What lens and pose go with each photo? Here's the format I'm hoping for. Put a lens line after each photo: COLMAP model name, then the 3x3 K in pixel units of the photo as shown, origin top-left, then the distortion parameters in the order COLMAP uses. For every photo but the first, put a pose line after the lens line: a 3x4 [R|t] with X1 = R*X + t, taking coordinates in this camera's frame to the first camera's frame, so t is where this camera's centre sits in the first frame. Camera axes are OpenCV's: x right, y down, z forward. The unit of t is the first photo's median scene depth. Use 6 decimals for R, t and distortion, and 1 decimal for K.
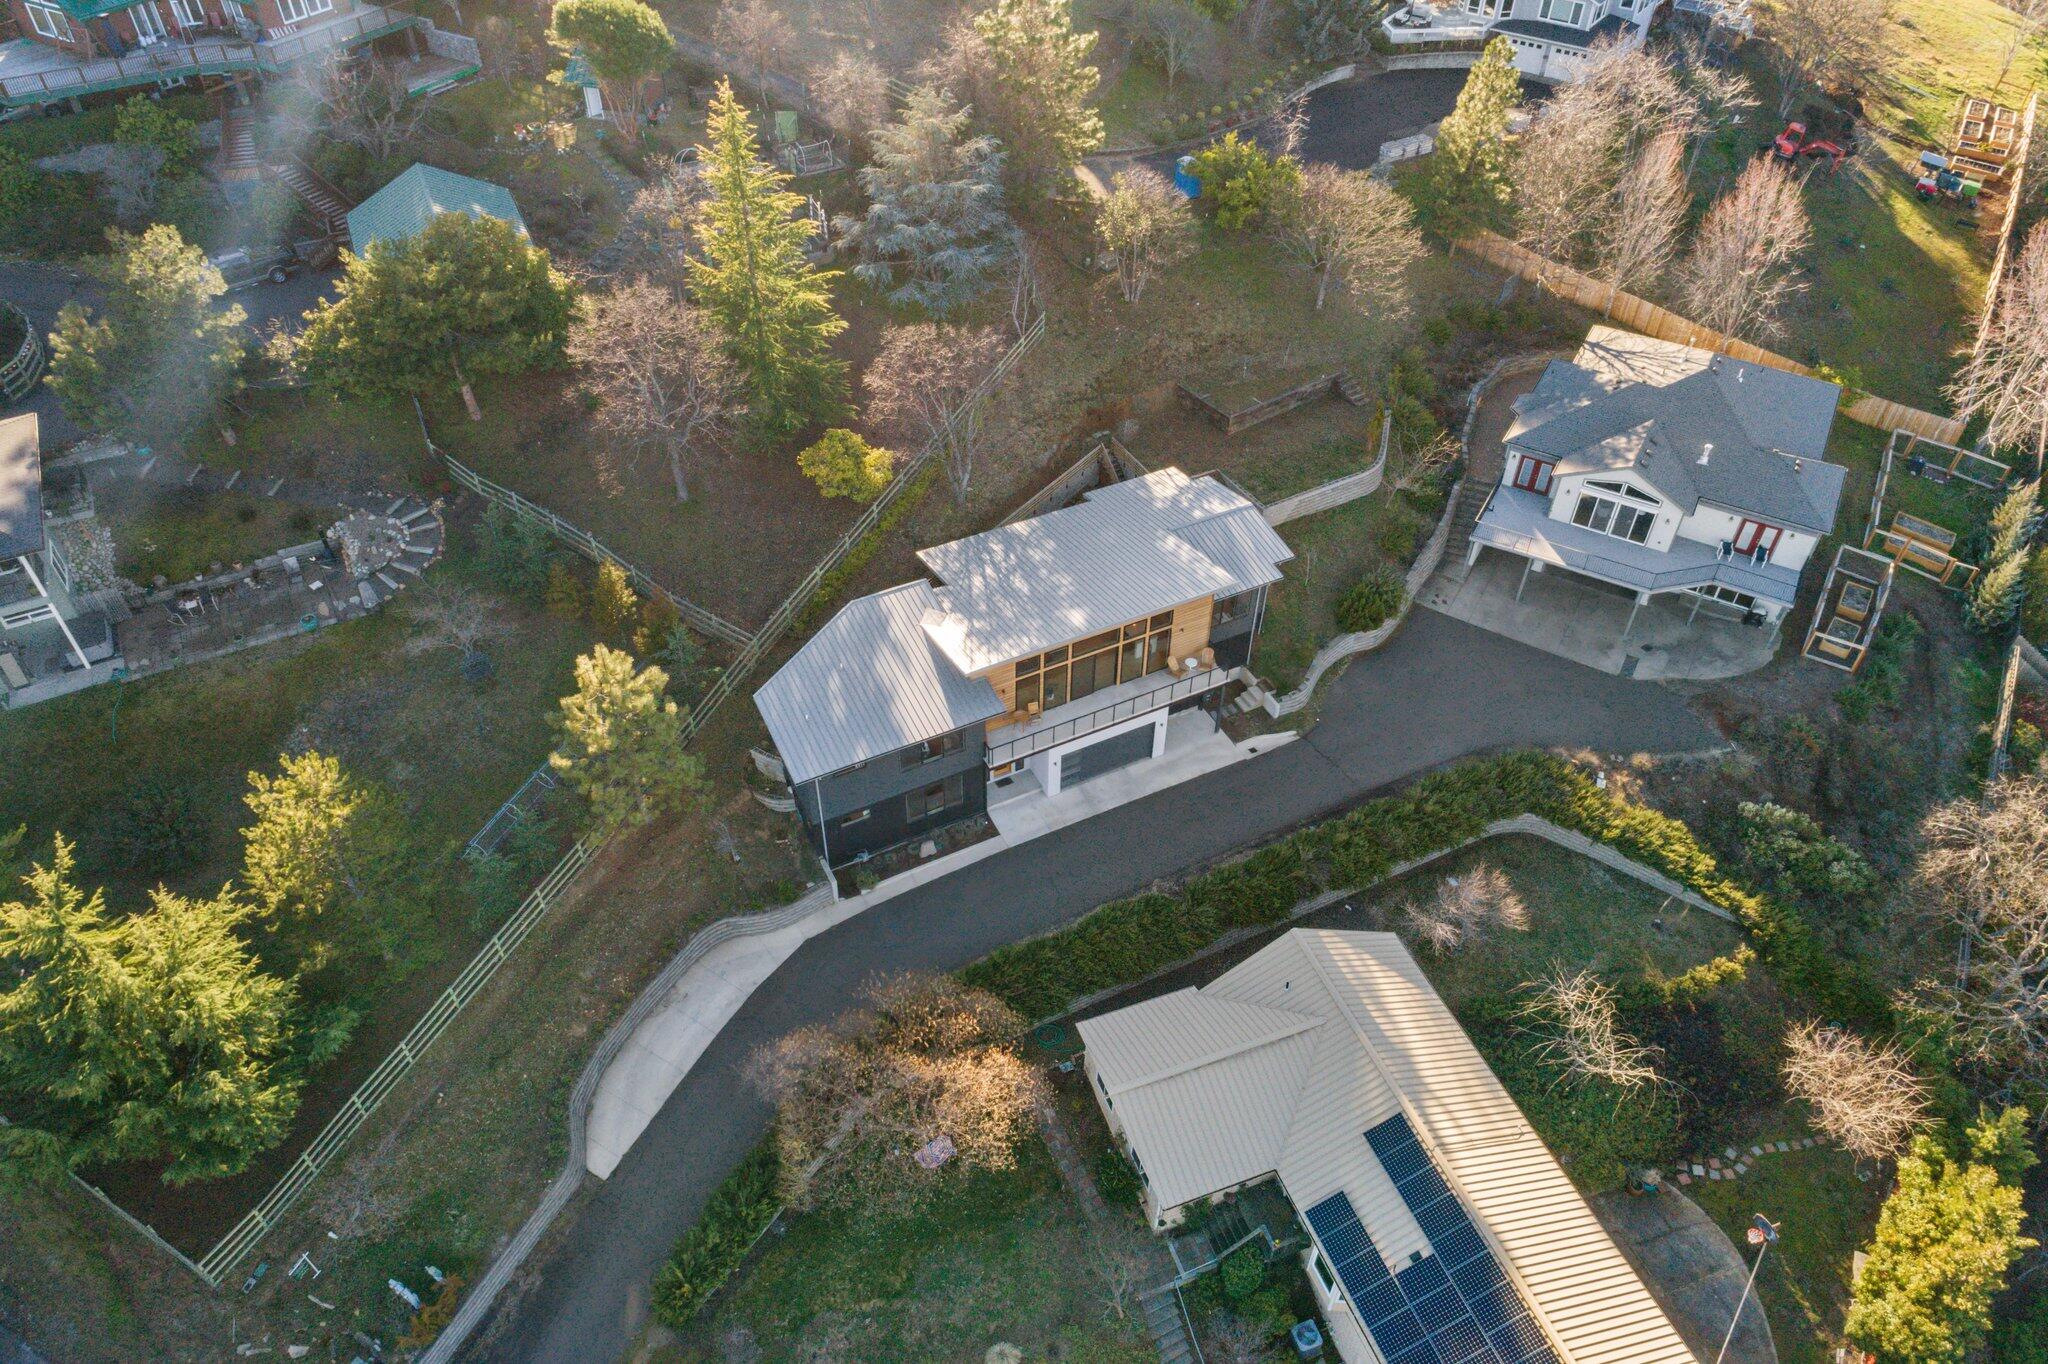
lens RADIAL K [[1379.1, 0, 1024.0], [0, 1379.1, 682.0], [0, 0, 1]] dist [-0.001991, 0.008490]
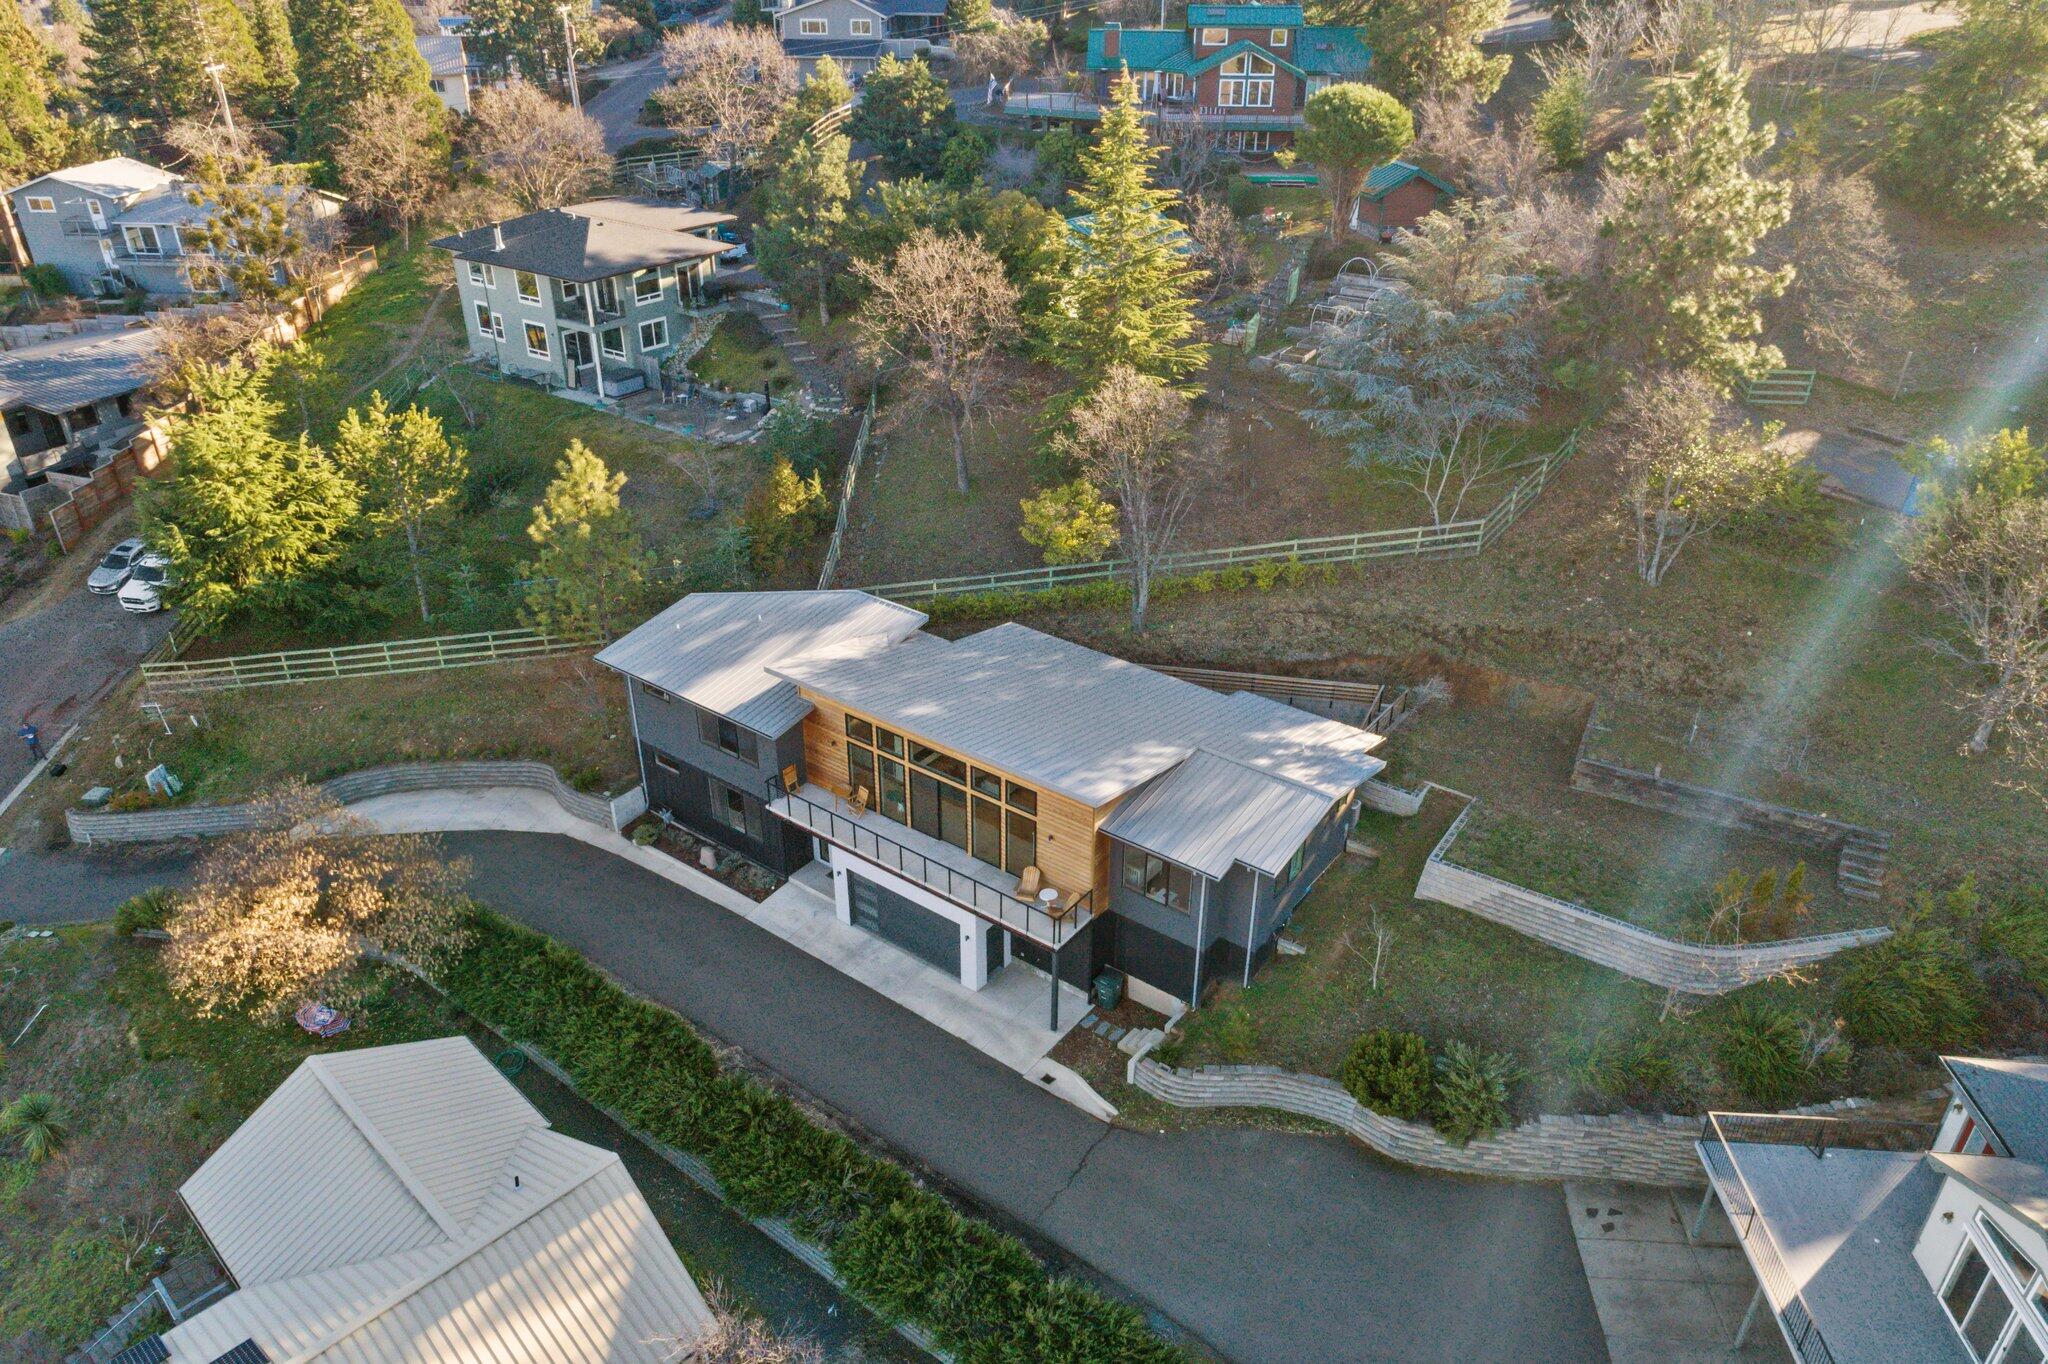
lens RADIAL K [[1379.1, 0, 1024.0], [0, 1379.1, 682.0], [0, 0, 1]] dist [-0.001991, 0.008490]
pose [[0.434756, 0.427121, -0.792815, 0.603444], [-0.611375, 0.786388, 0.088399, -0.147289], [0.661217, 0.446275, 0.603018, 0.550012]]
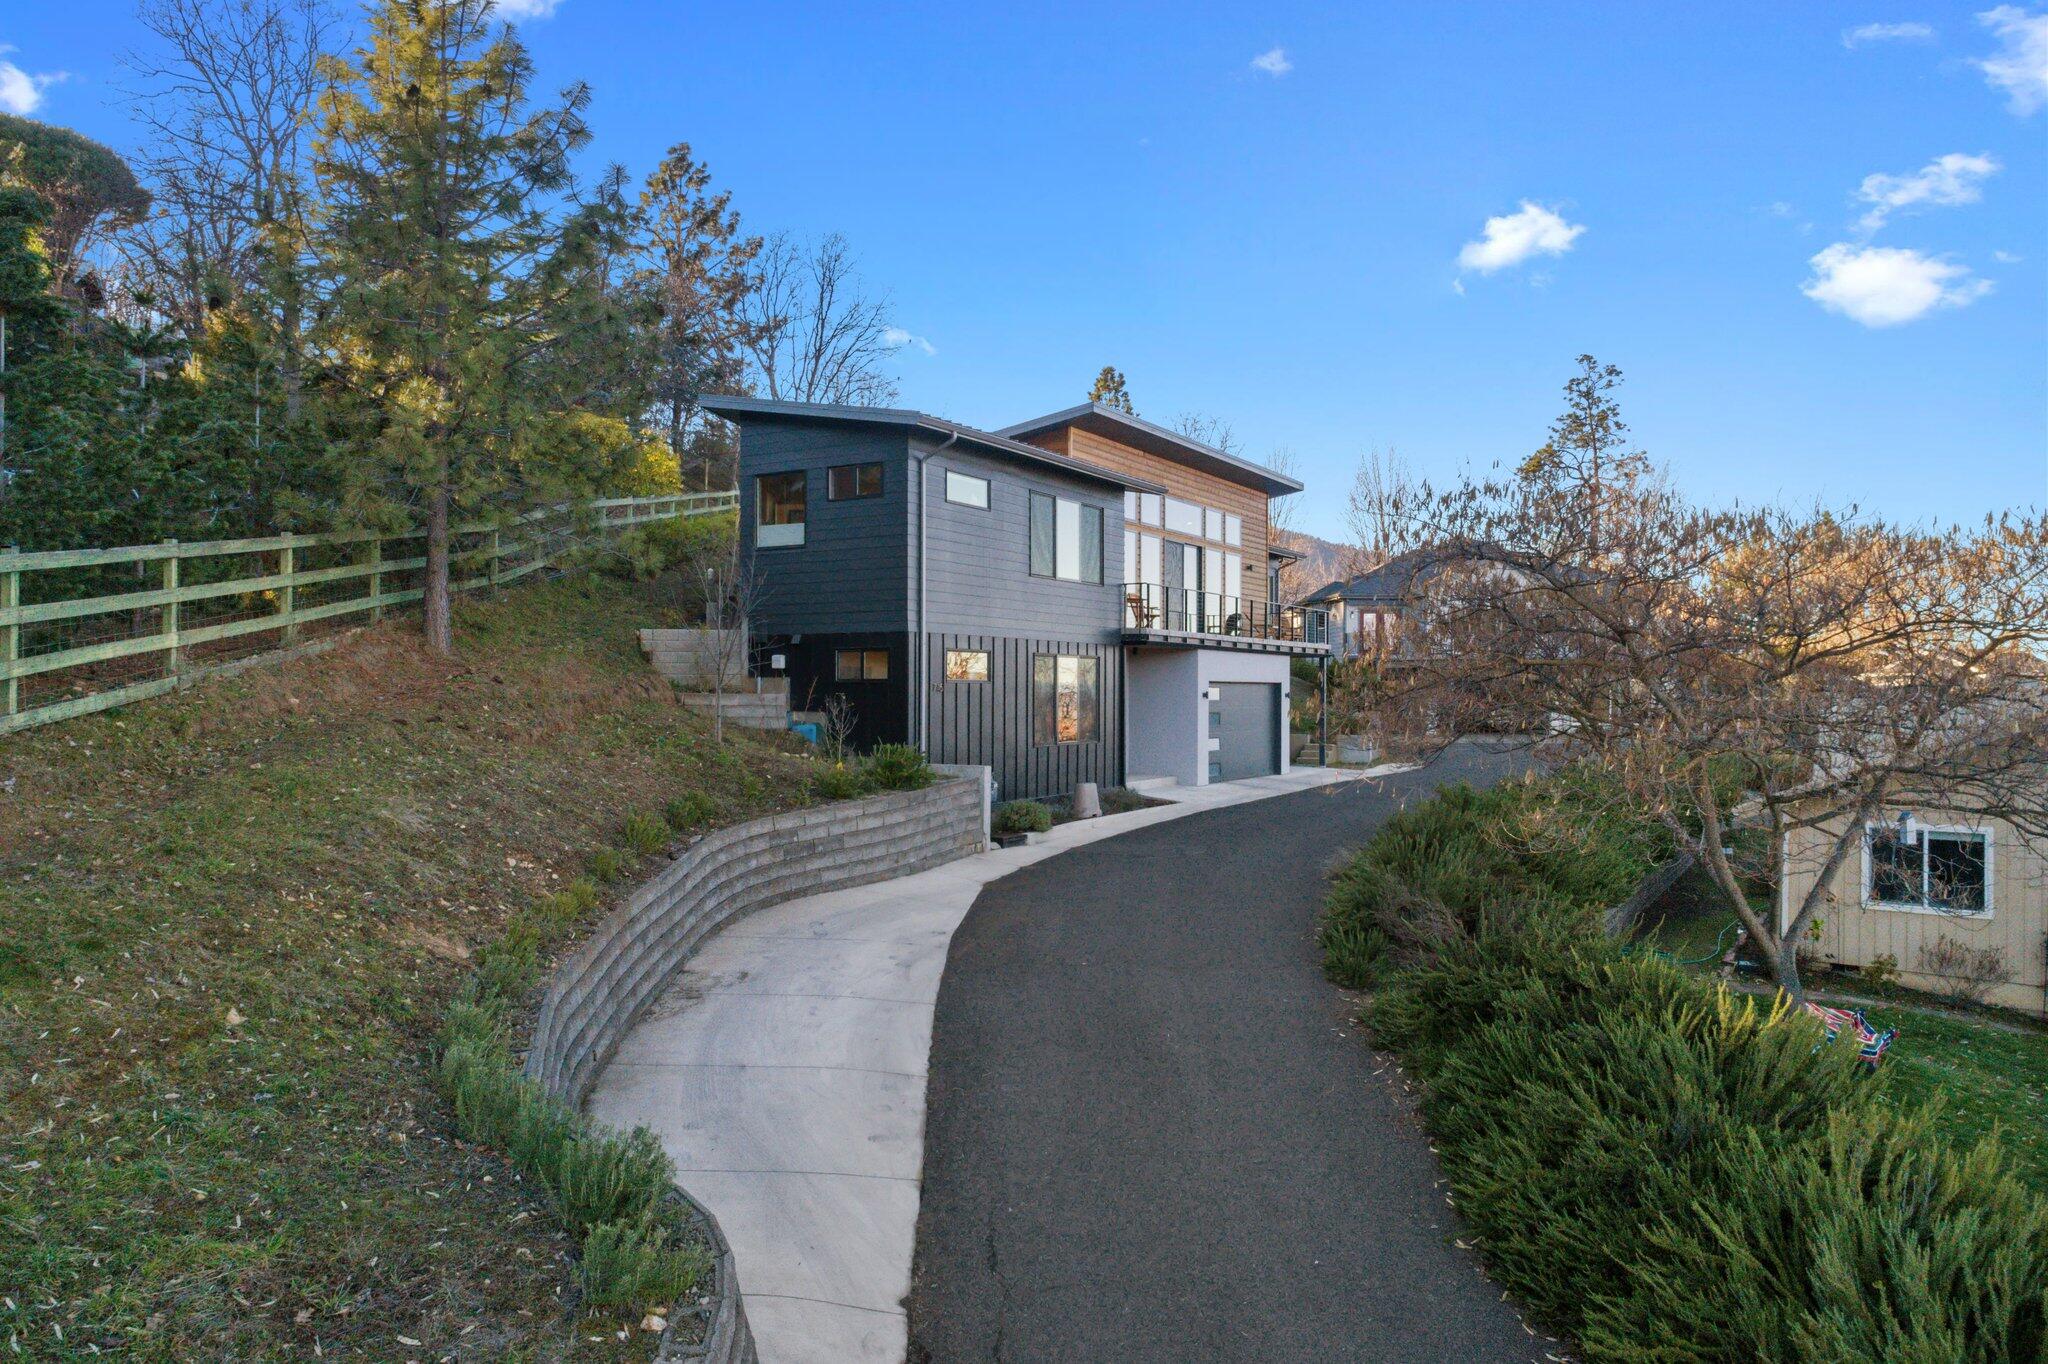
lens RADIAL K [[1379.1, 0, 1024.0], [0, 1379.1, 682.0], [0, 0, 1]] dist [-0.001991, 0.008490]
pose [[0.850693, -0.000986, 0.525661, -0.304022], [0.359103, 0.731373, -0.579774, 0.327602], [-0.383883, 0.681977, 0.622528, 0.676904]]
